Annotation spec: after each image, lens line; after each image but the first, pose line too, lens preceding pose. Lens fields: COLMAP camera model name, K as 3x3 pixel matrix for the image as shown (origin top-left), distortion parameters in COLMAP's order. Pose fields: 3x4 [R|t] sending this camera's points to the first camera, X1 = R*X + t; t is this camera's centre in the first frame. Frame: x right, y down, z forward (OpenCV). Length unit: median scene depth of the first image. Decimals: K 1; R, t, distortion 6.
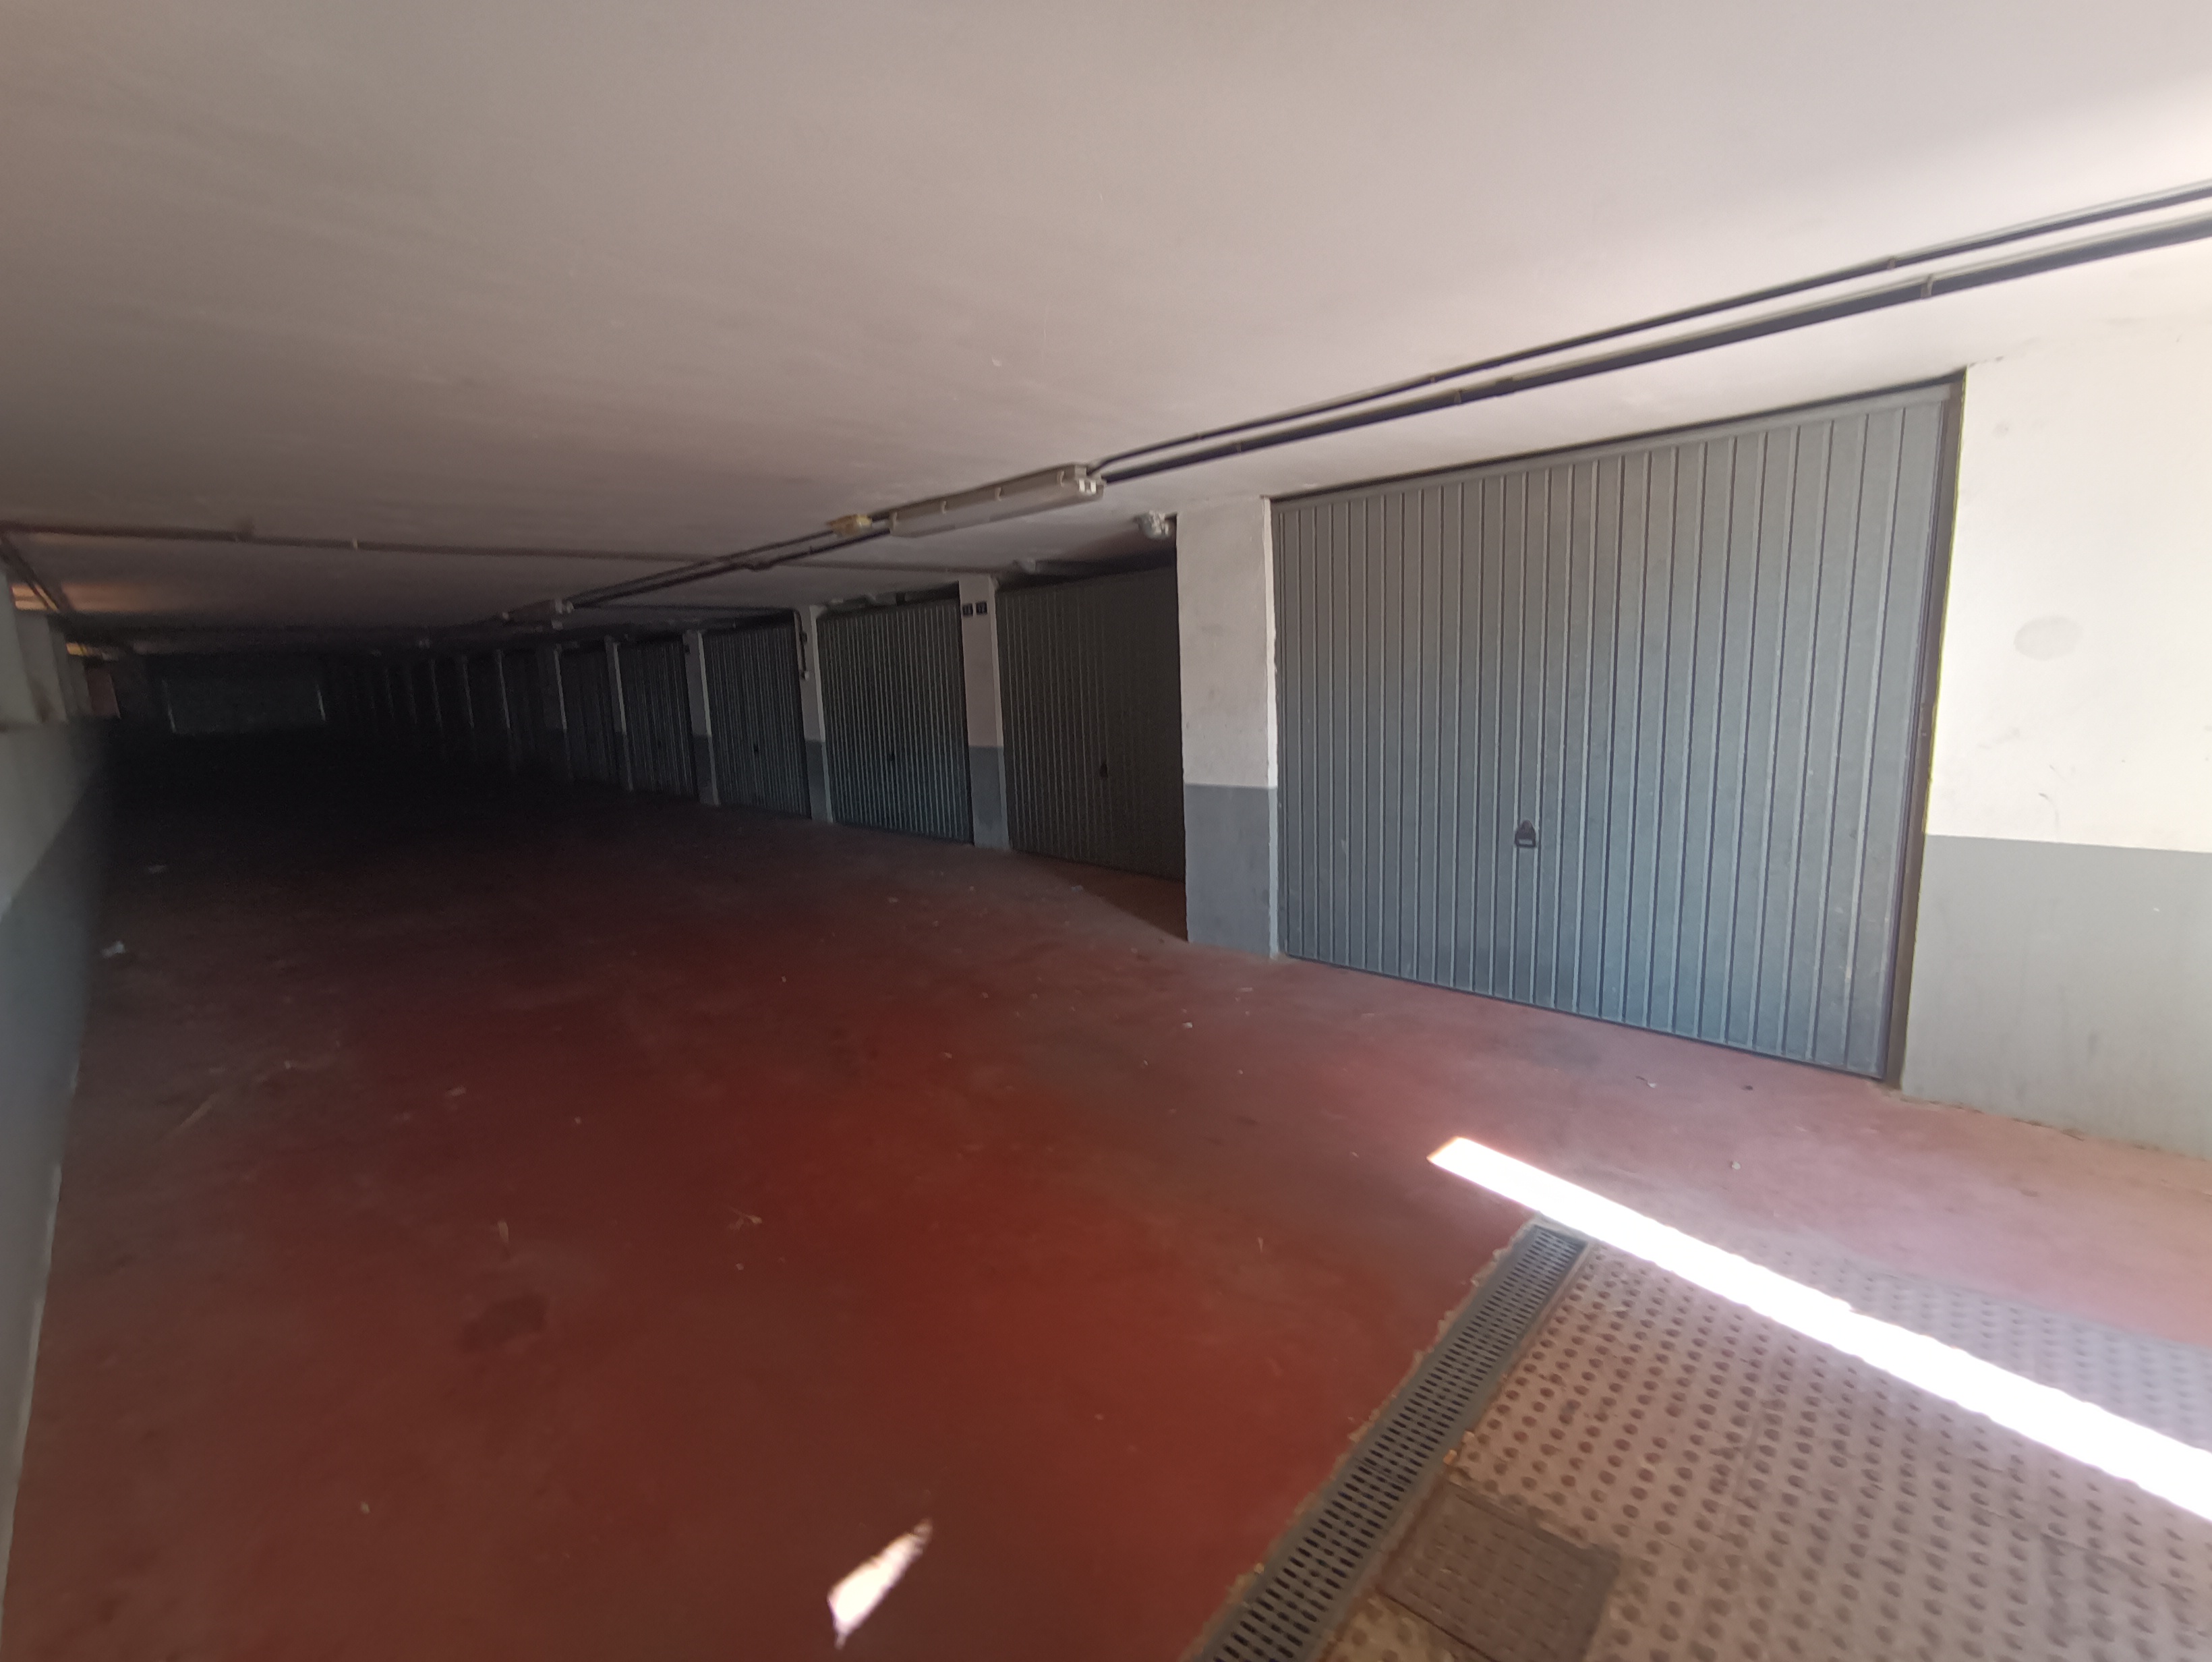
lens RADIAL K [[968.7, 0, 1106.0], [0, 968.7, 831.0], [0, 0, 1]] dist [-0.000850, -0.000059]
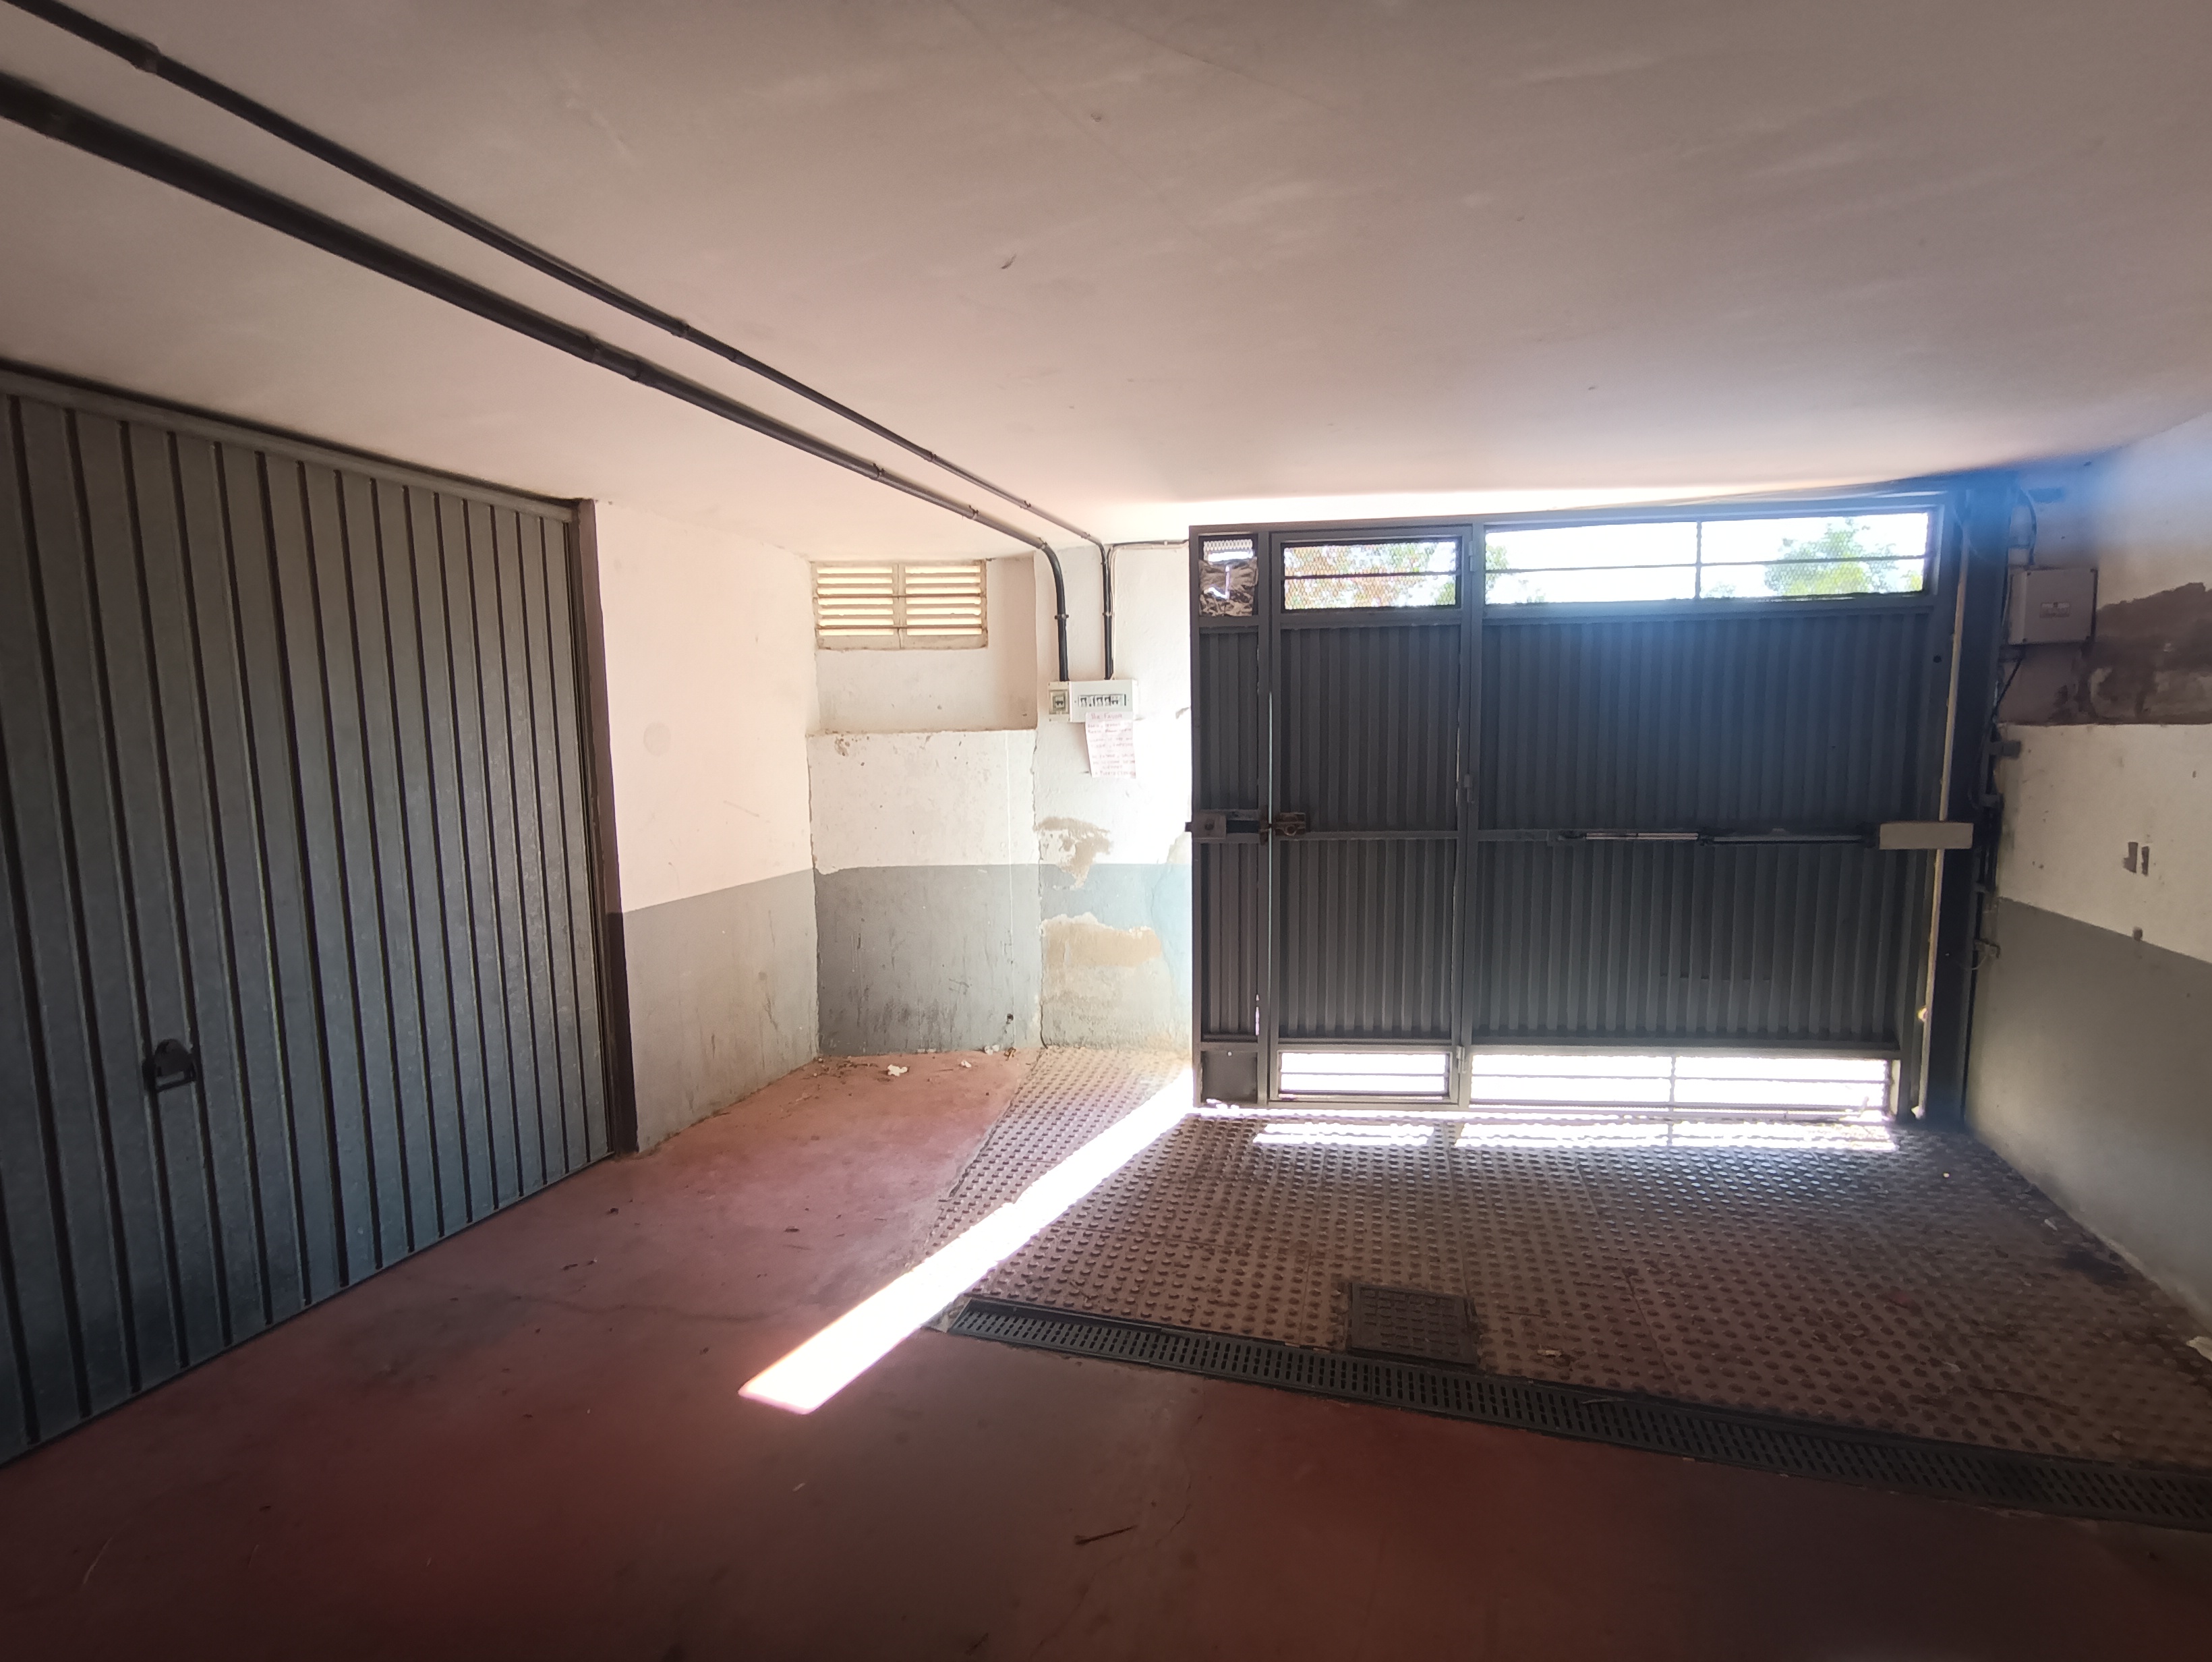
lens RADIAL K [[968.7, 0, 1106.0], [0, 968.7, 831.0], [0, 0, 1]] dist [-0.000850, -0.000059]
pose [[-0.418841, -0.050954, 0.906629, -0.388537], [0.179873, 0.973985, 0.137836, -0.145480], [-0.890066, 0.220810, -0.398780, 0.960653]]
